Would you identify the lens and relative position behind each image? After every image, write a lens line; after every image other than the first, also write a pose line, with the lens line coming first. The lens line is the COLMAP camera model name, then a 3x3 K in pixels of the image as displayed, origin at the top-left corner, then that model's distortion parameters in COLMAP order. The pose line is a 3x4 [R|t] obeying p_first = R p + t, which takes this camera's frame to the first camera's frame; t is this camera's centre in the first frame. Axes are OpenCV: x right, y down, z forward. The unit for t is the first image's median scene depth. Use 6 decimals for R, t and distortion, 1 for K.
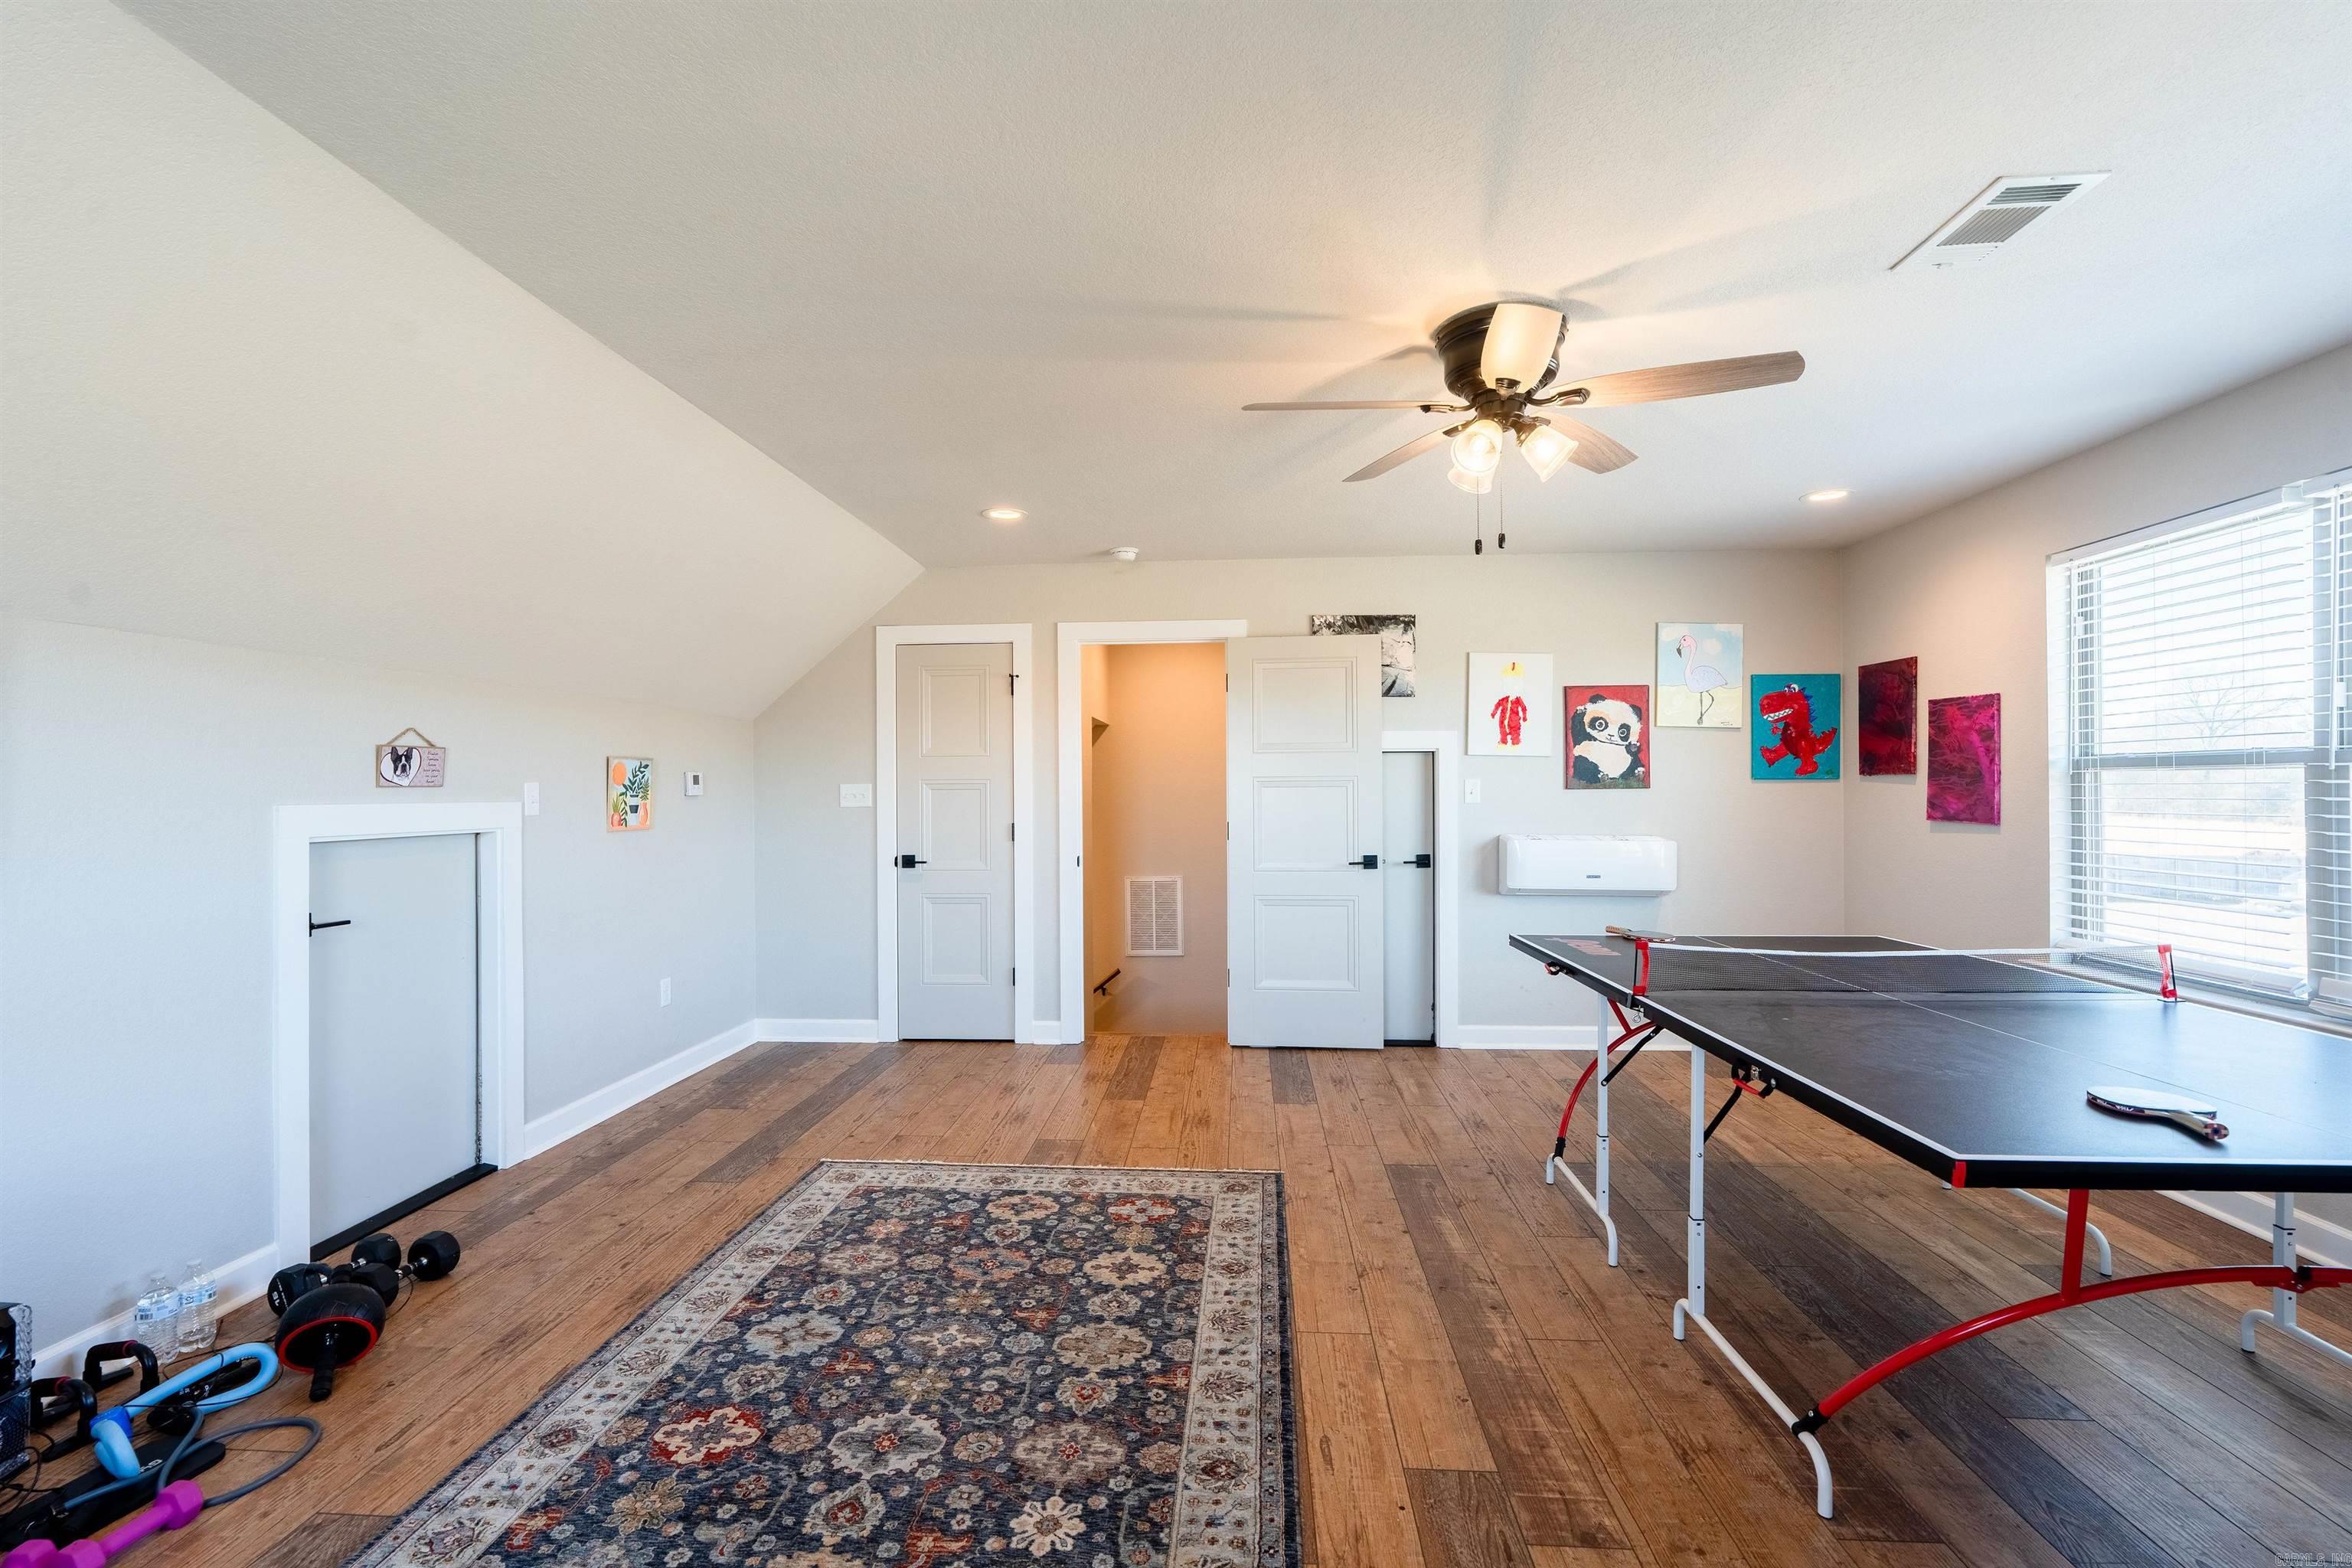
lens RADIAL K [[1056.7, 0, 1169.1], [0, 1056.7, 784.6], [0, 0, 1]] dist [-0.002099, -0.000063]
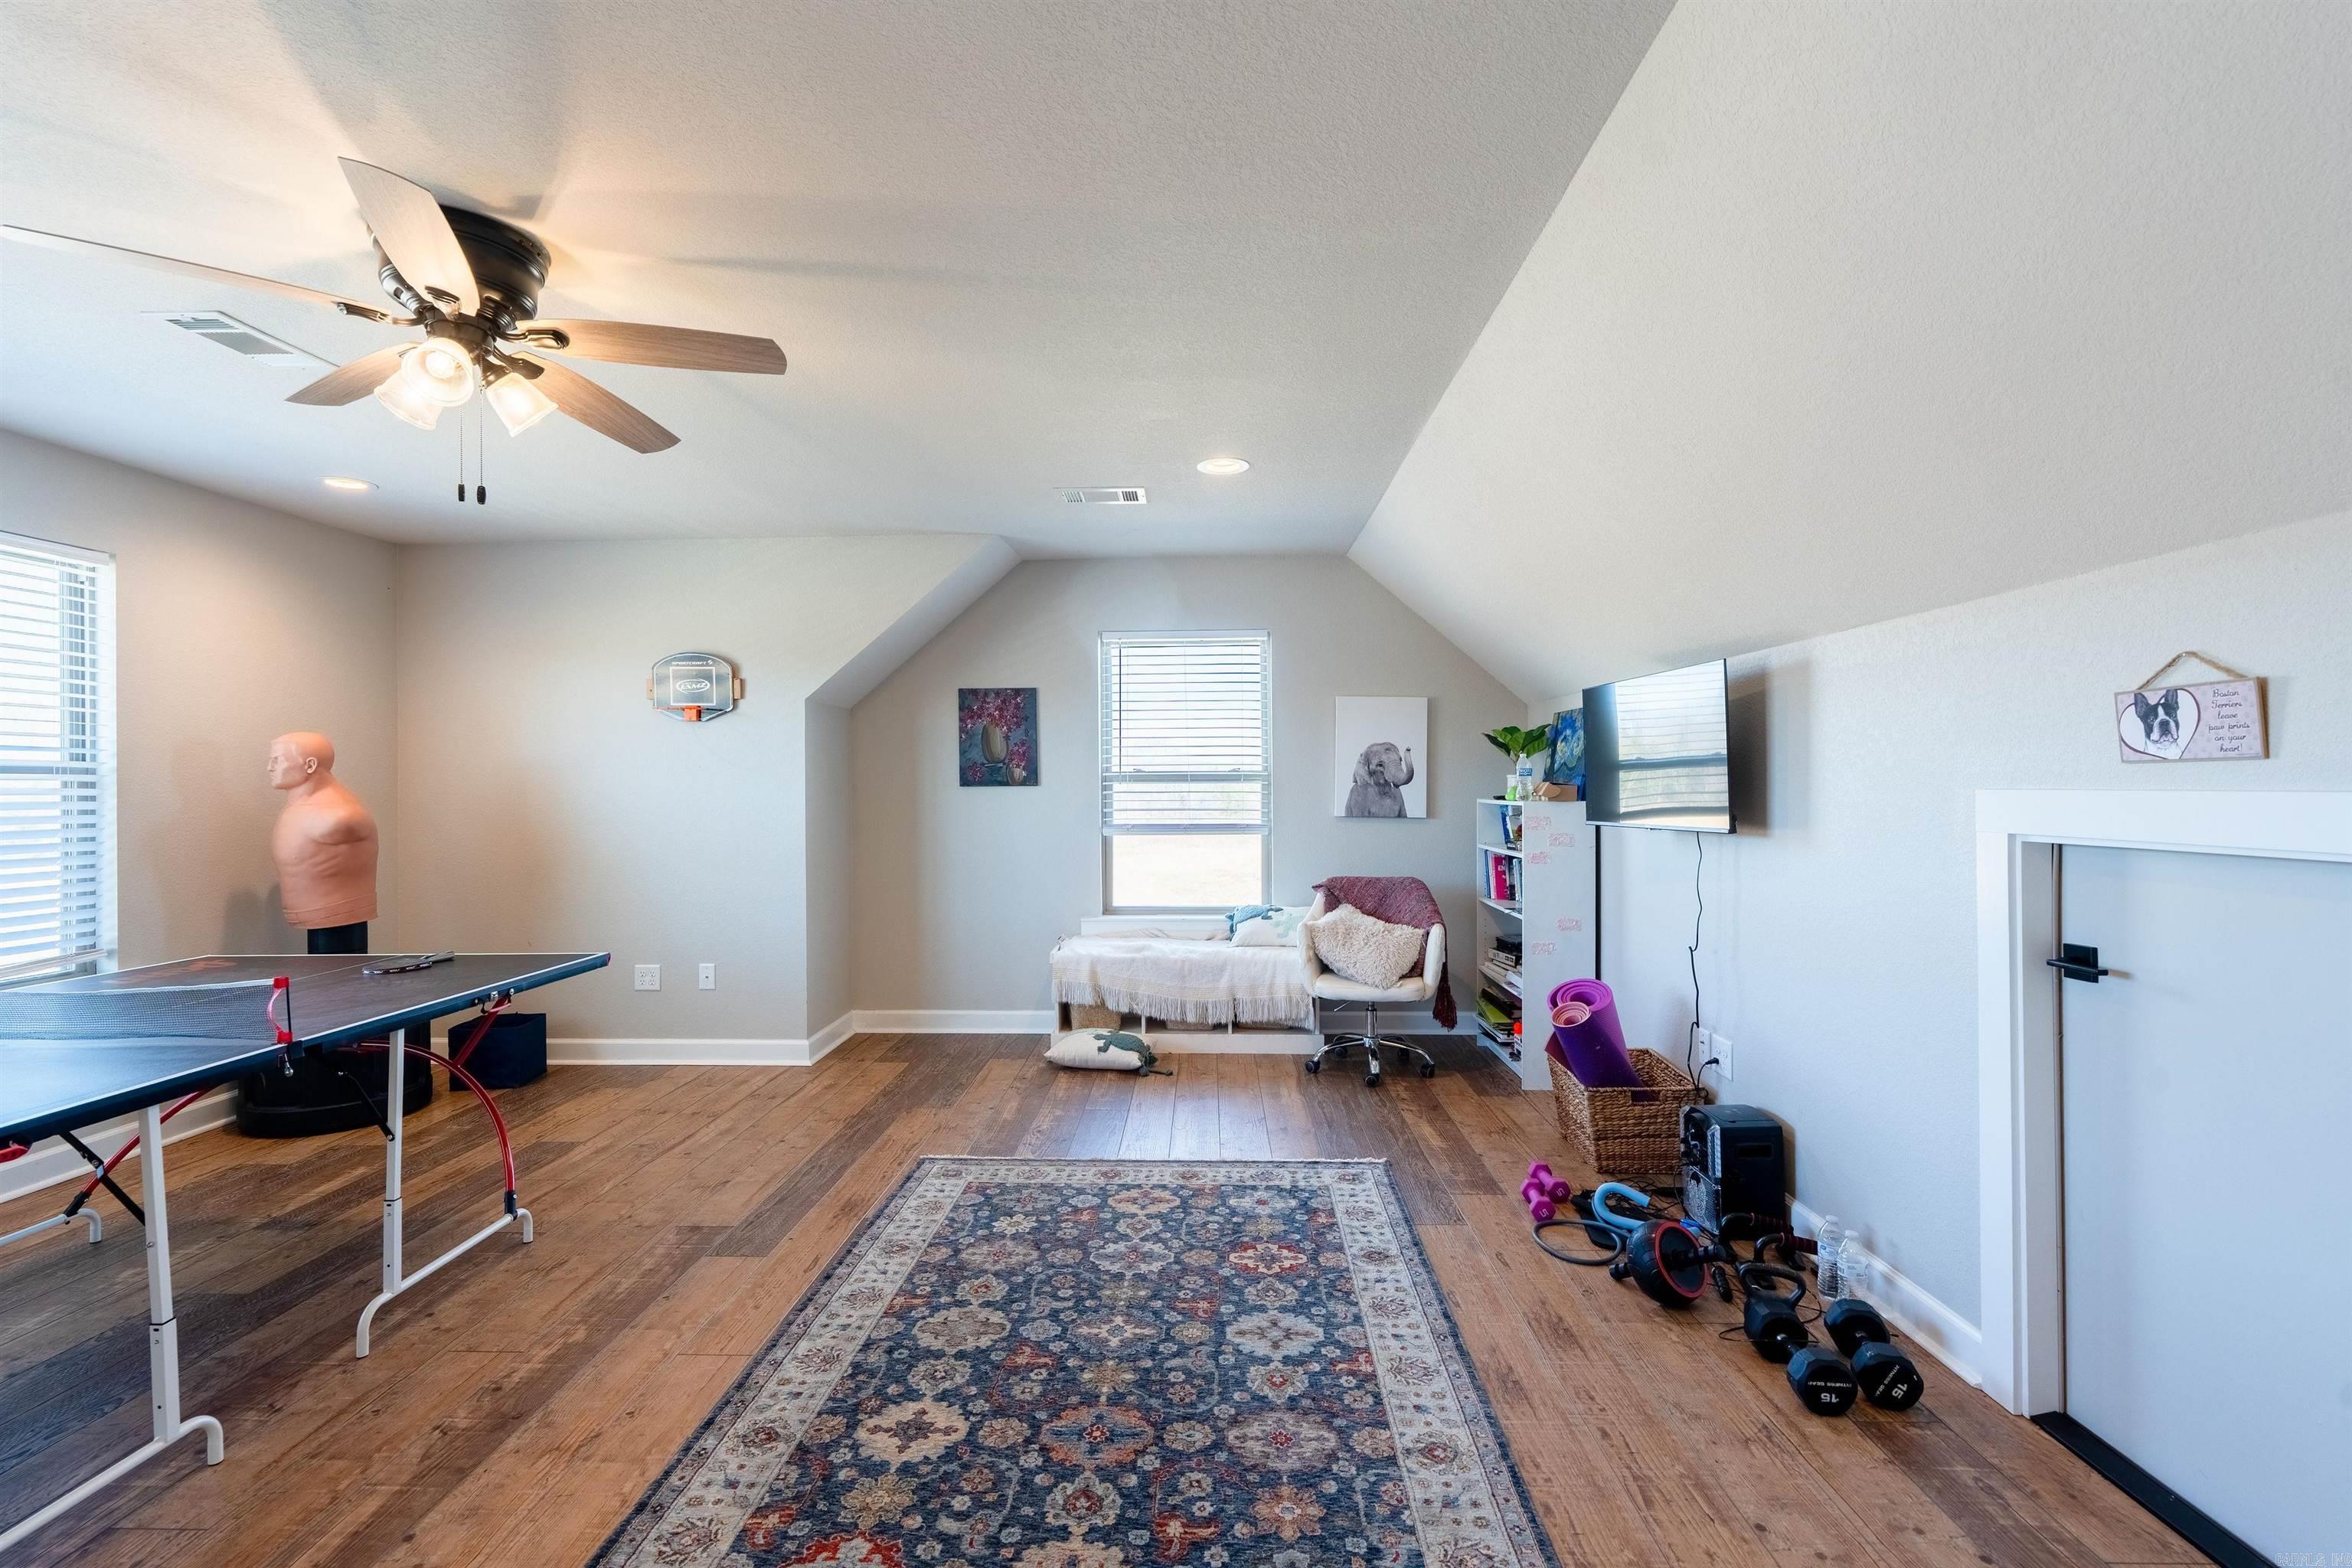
lens RADIAL K [[1056.7, 0, 1169.1], [0, 1056.7, 784.6], [0, 0, 1]] dist [-0.002099, -0.000063]
pose [[-0.999326, 0.011977, -0.034693, -0.223291], [0.012244, 0.999897, -0.007518, 0.015230], [0.034599, -0.007938, -0.999370, 1.936786]]
